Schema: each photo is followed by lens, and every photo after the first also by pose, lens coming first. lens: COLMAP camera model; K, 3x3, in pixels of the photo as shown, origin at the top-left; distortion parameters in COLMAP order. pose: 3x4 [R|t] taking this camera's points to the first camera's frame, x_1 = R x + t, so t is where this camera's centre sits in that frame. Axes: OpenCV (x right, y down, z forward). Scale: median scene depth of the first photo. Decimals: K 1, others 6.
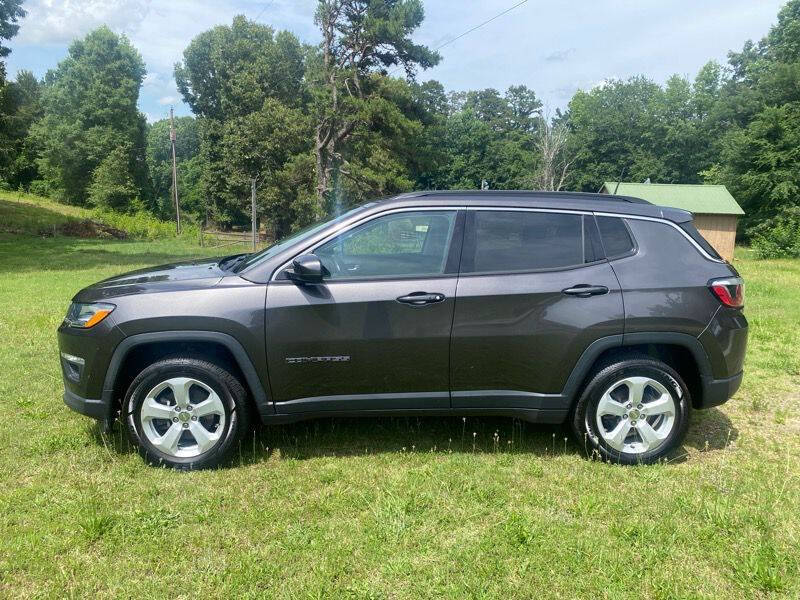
lens RADIAL K [[619.8, 0, 409.2], [0, 619.8, 305.9], [0, 0, 1]] dist [0.023818, -0.019624]
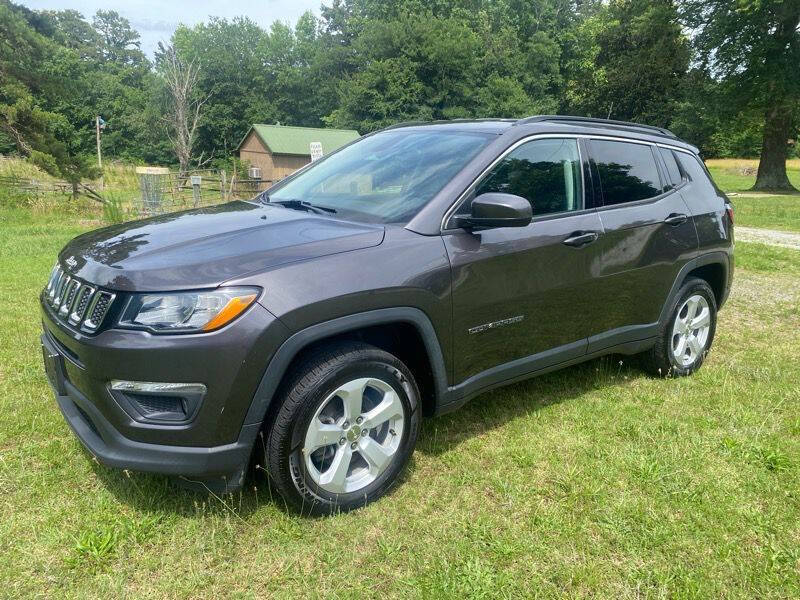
lens RADIAL K [[619.8, 0, 399.5], [0, 619.8, 293.8], [0, 0, 1]] dist [0.023818, -0.019624]
pose [[0.819477, -0.123558, 0.559634, -0.069635], [0.085116, 0.991893, 0.094357, -0.003957], [-0.566756, -0.029690, 0.823351, 0.040818]]
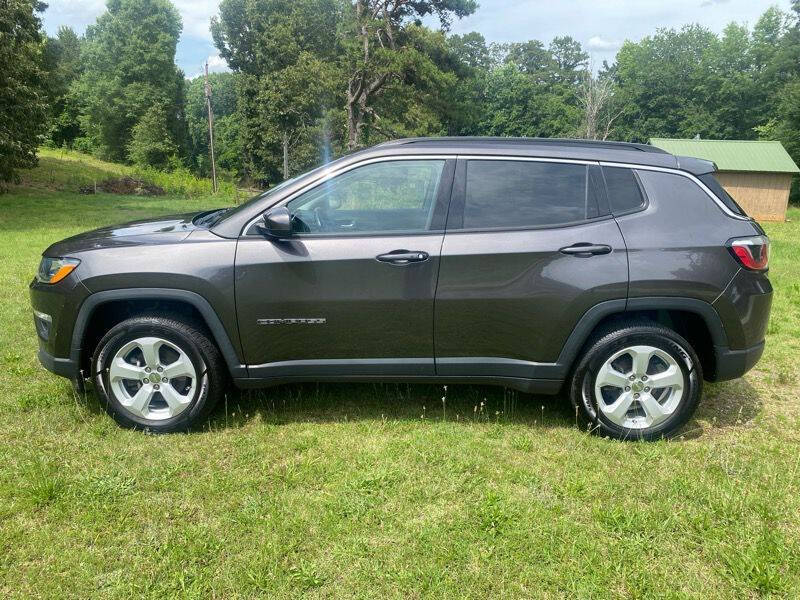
lens RADIAL K [[619.8, 0, 409.3], [0, 619.8, 304.9], [0, 0, 1]] dist [0.023818, -0.019624]
pose [[0.997920, 0.015535, -0.062566, 0.008758], [-0.011545, 0.997906, 0.063641, 0.000057], [0.063424, -0.062787, 0.996010, 0.008011]]
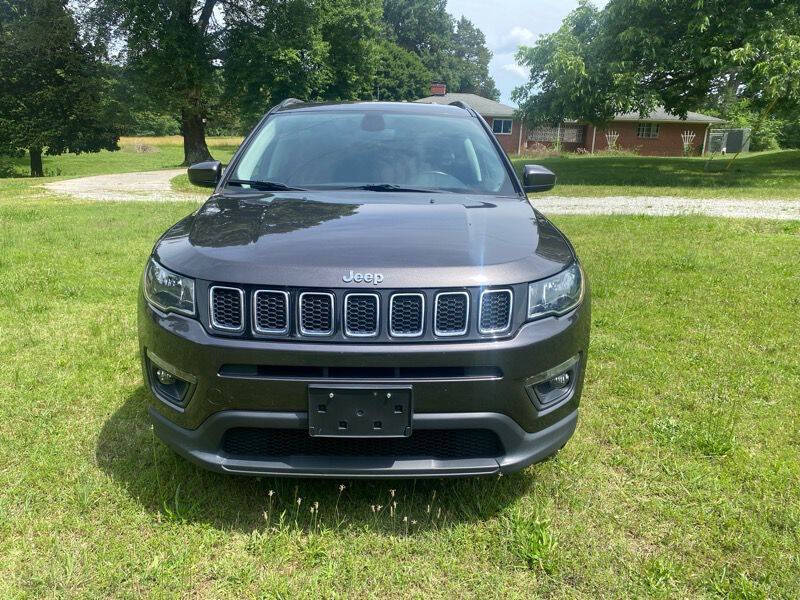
lens RADIAL K [[619.8, 0, 393.7], [0, 619.8, 298.7], [0, 0, 1]] dist [0.023818, -0.019624]
pose [[0.034978, -0.257797, 0.965566, -0.114349], [0.152190, 0.956263, 0.249800, -0.015675], [-0.987732, 0.138211, 0.072683, 0.113775]]
